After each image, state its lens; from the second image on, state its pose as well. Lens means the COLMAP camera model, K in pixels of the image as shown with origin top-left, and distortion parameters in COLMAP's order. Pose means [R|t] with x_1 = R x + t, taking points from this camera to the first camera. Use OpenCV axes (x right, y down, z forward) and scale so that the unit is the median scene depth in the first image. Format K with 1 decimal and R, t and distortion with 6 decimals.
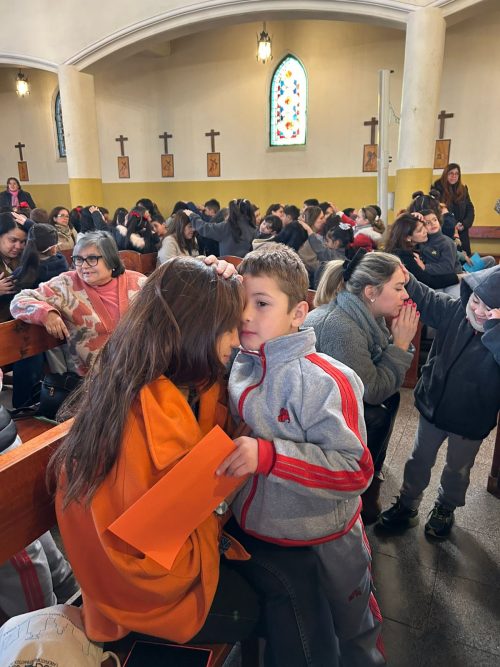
lens RADIAL K [[497.6, 0, 245.9], [0, 497.6, 332.6], [0, 0, 1]] dist [0.046978, -0.059184]
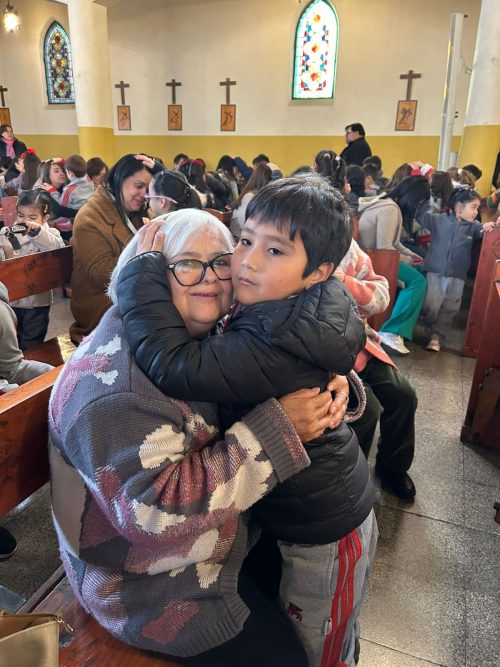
lens RADIAL K [[496.1, 0, 239.6], [0, 496.1, 333.8], [0, 0, 1]] dist [0.052034, -0.058921]
pose [[0.996906, 0.001138, 0.078594, -0.125105], [-0.006744, 0.997447, 0.071093, -0.004864], [-0.078312, -0.071403, 0.994369, 0.057869]]
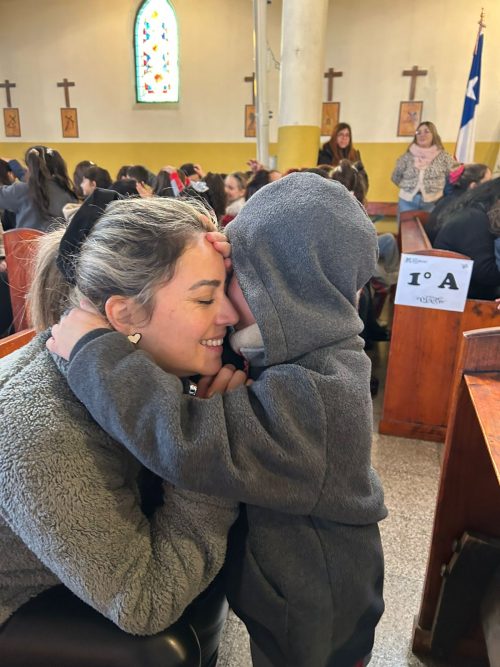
lens RADIAL K [[497.6, 0, 245.9], [0, 497.6, 332.6], [0, 0, 1]] dist [0.046978, -0.059184]
pose [[0.980915, -0.035523, 0.191166, 0.054440], [0.028528, 0.998823, 0.039221, -0.016095], [-0.192334, -0.033019, 0.980774, 0.133022]]
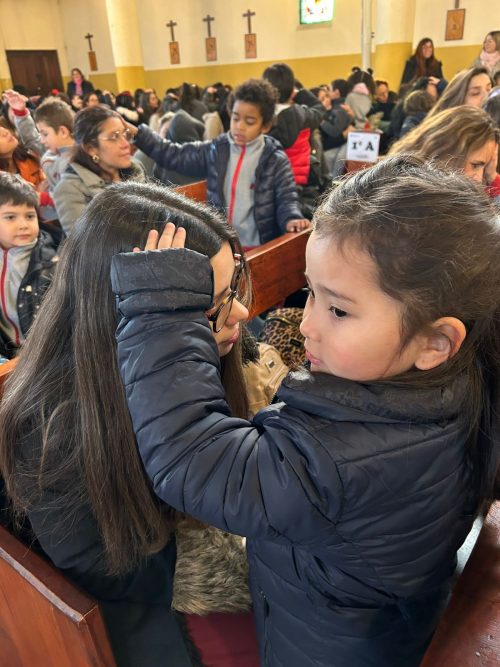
lens RADIAL K [[497.6, 0, 245.9], [0, 497.6, 332.6], [0, 0, 1]] dist [0.046978, -0.059184]
pose [[0.979679, 0.056228, -0.192530, 0.180251], [-0.016555, 0.979295, 0.201762, 0.049299], [0.199888, -0.194475, 0.960325, -0.156966]]
